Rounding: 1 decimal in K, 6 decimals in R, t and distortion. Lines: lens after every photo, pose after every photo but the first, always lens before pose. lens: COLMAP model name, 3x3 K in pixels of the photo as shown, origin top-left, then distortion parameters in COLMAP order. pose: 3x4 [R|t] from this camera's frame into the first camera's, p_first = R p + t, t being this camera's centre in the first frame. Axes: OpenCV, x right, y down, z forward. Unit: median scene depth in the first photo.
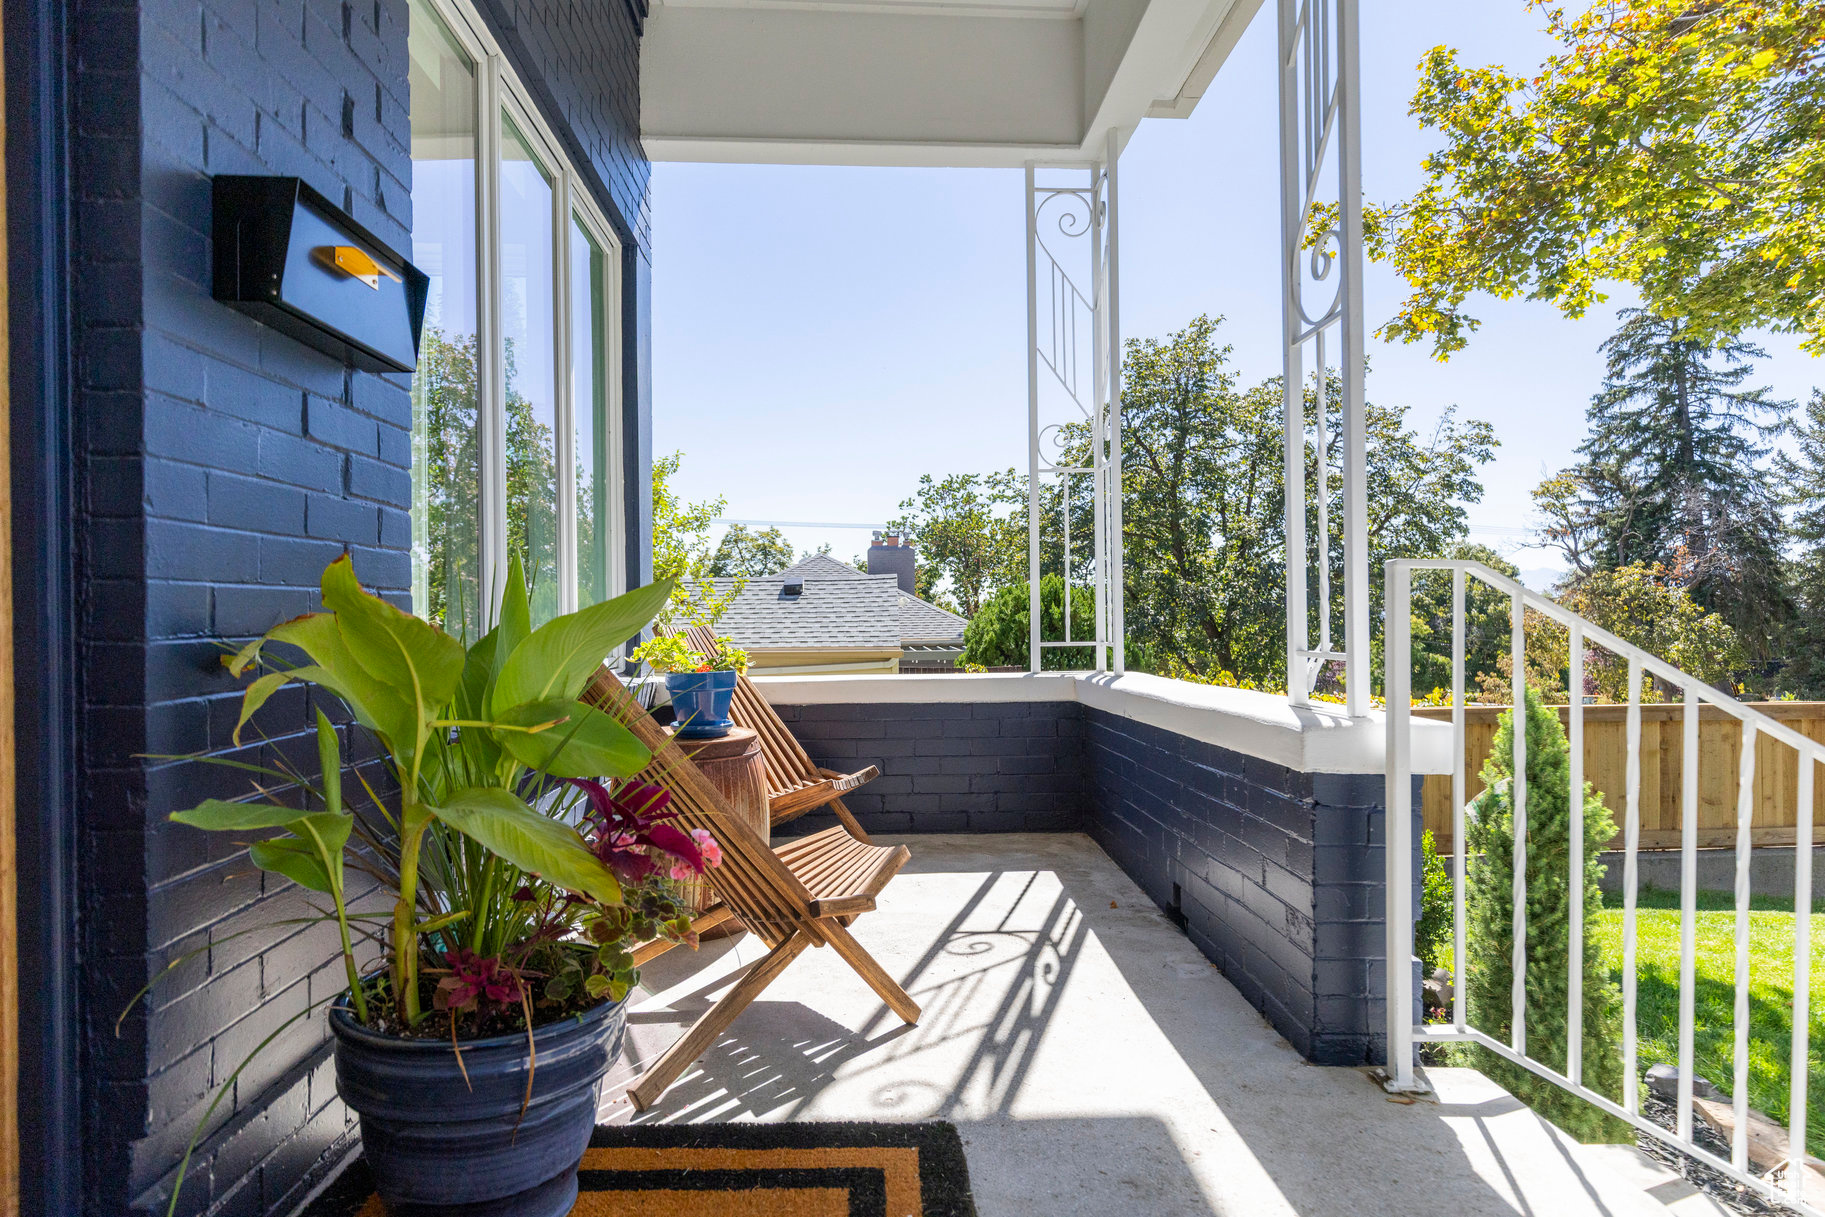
lens RADIAL K [[998.9, 0, 920.3], [0, 998.9, 610.0], [0, 0, 1]] dist [-0.000898, -0.000803]
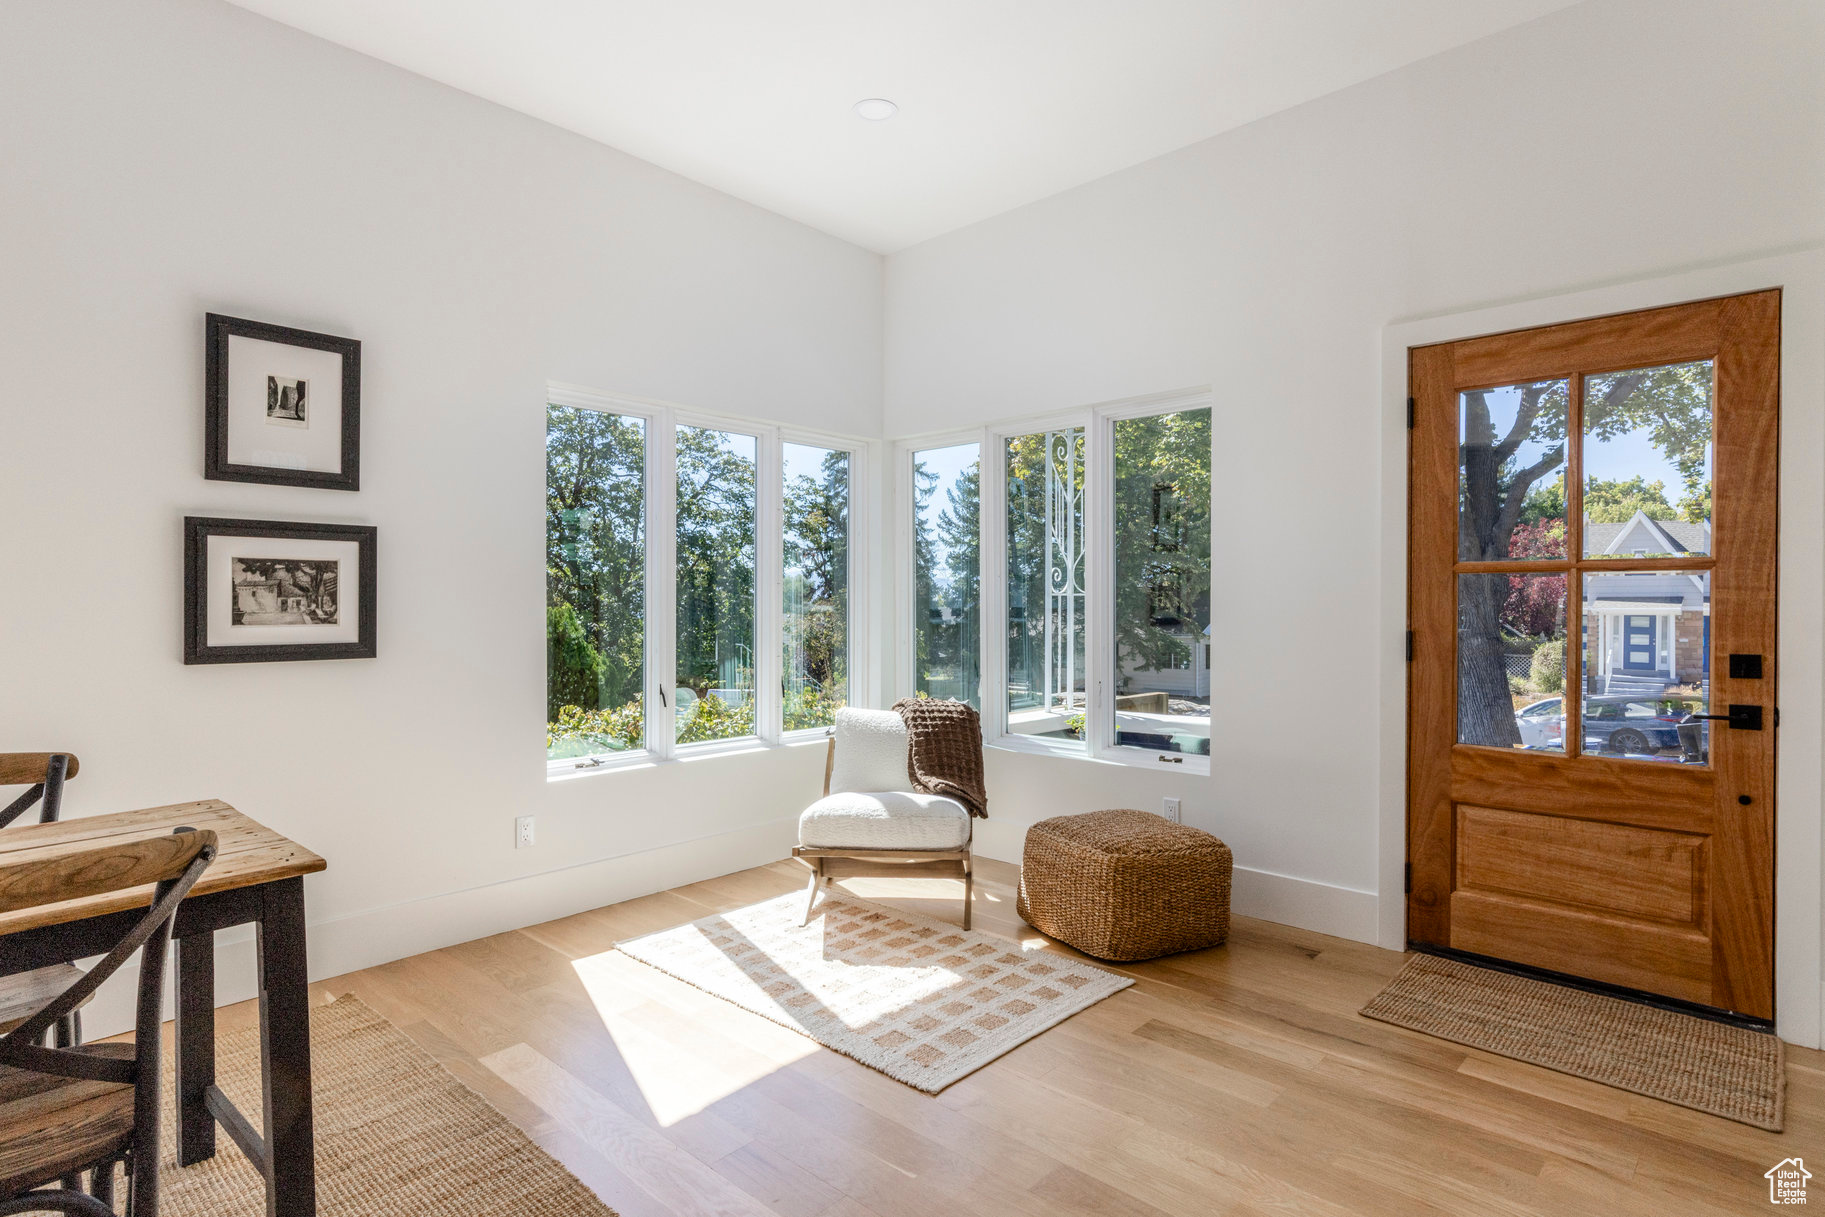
lens RADIAL K [[951.7, 0, 917.3], [0, 951.7, 608.9], [0, 0, 1]] dist [0.004674, -0.000342]
pose [[0.724141, 0.004984, 0.689634, -1.520131], [-0.008730, 0.999960, 0.001940, -0.149361], [-0.689597, -0.007426, 0.724155, -0.026594]]
